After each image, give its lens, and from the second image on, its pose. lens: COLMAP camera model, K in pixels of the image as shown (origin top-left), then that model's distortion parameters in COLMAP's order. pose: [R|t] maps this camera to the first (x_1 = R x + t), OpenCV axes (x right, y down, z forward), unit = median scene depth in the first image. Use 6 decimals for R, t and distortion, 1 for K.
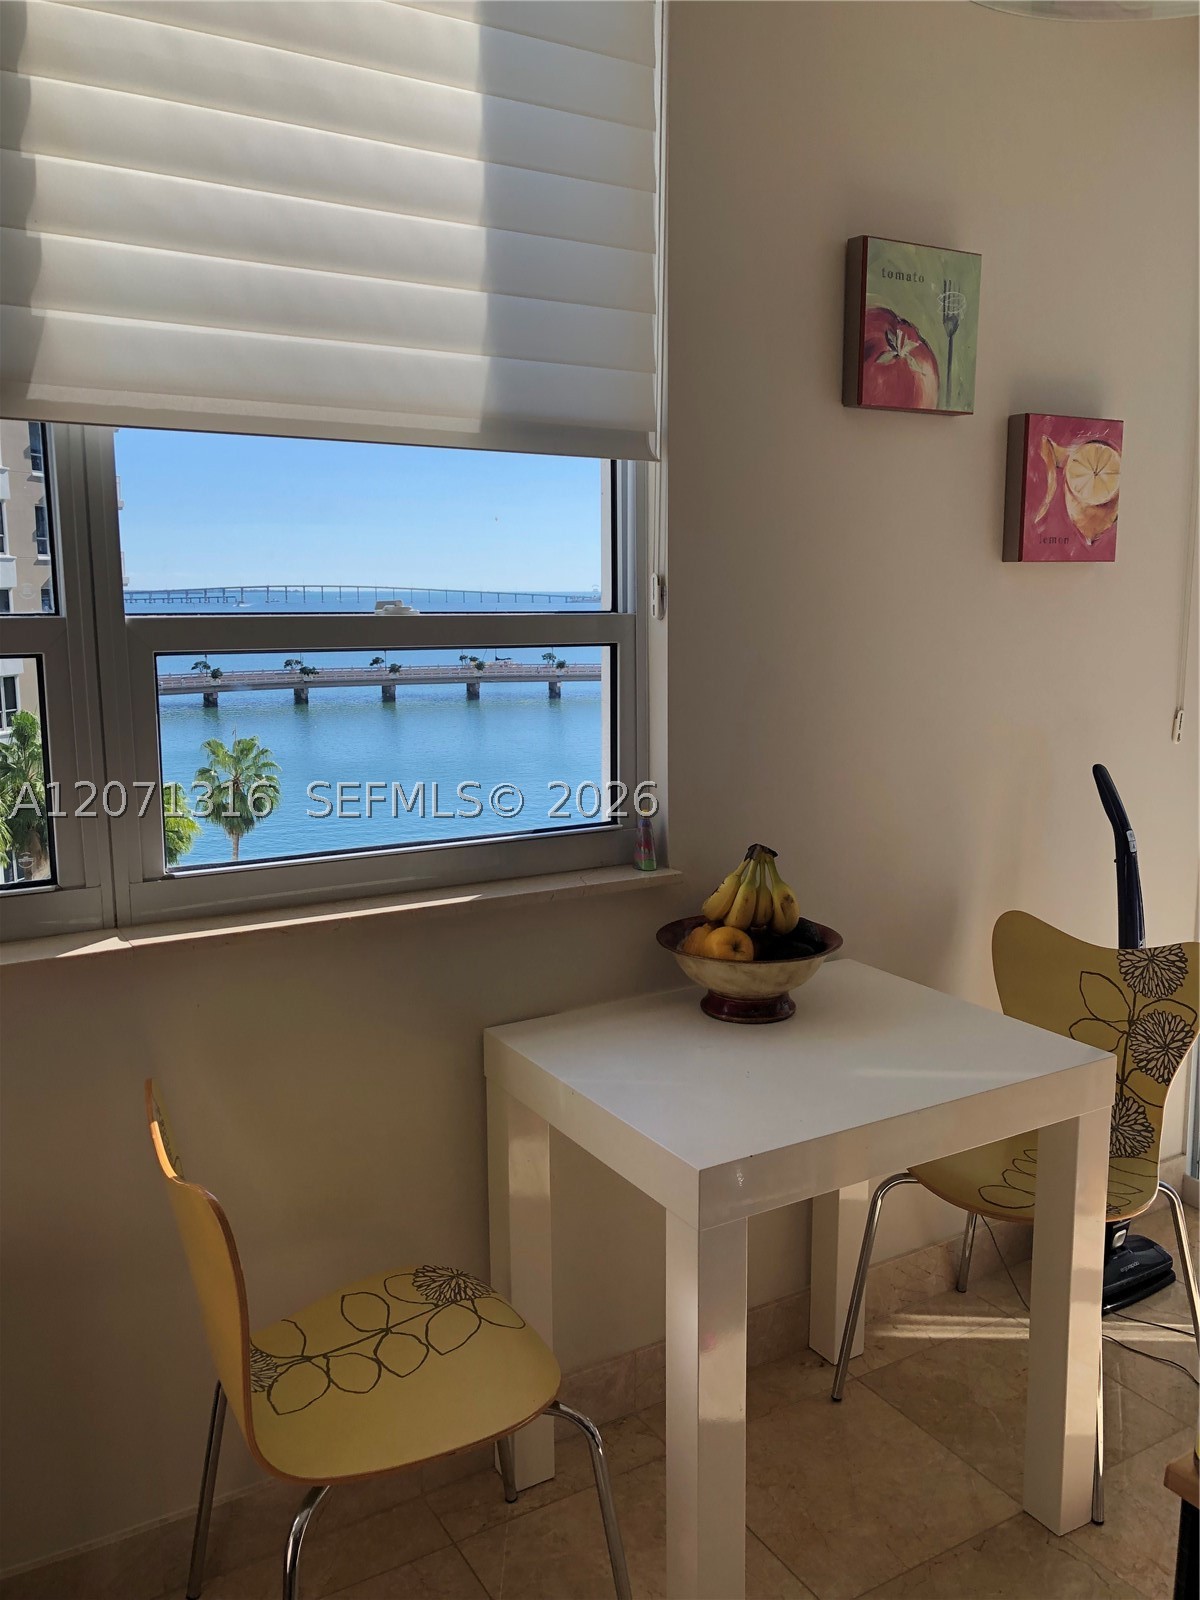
lens RADIAL K [[1341.7, 0, 598.6], [0, 1341.7, 799.8], [0, 0, 1]] dist [0.052384, -0.045499]
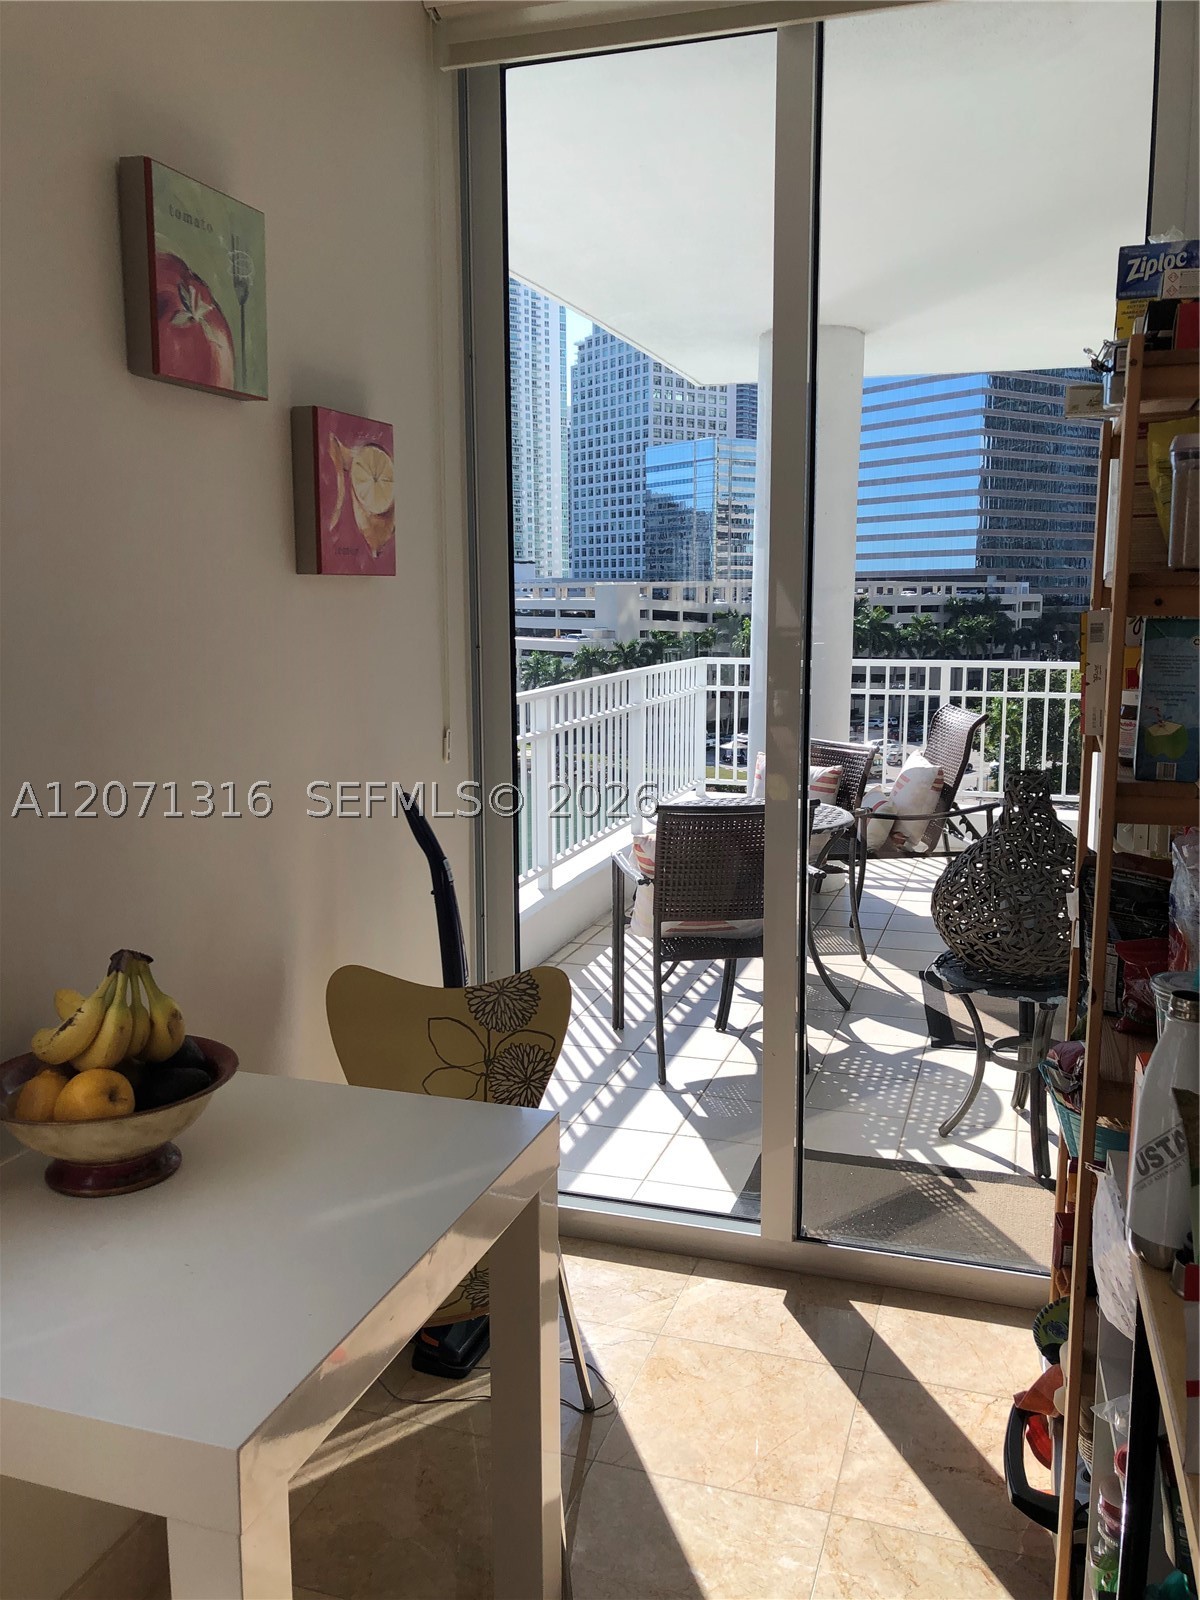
lens RADIAL K [[1341.7, 0, 597.8], [0, 1341.7, 794.0], [0, 0, 1]] dist [0.052384, -0.045499]
pose [[0.765350, -0.101583, 0.635547, -0.136007], [0.111718, 0.993444, 0.024253, -0.038733], [-0.633844, 0.052440, 0.771681, 0.236383]]
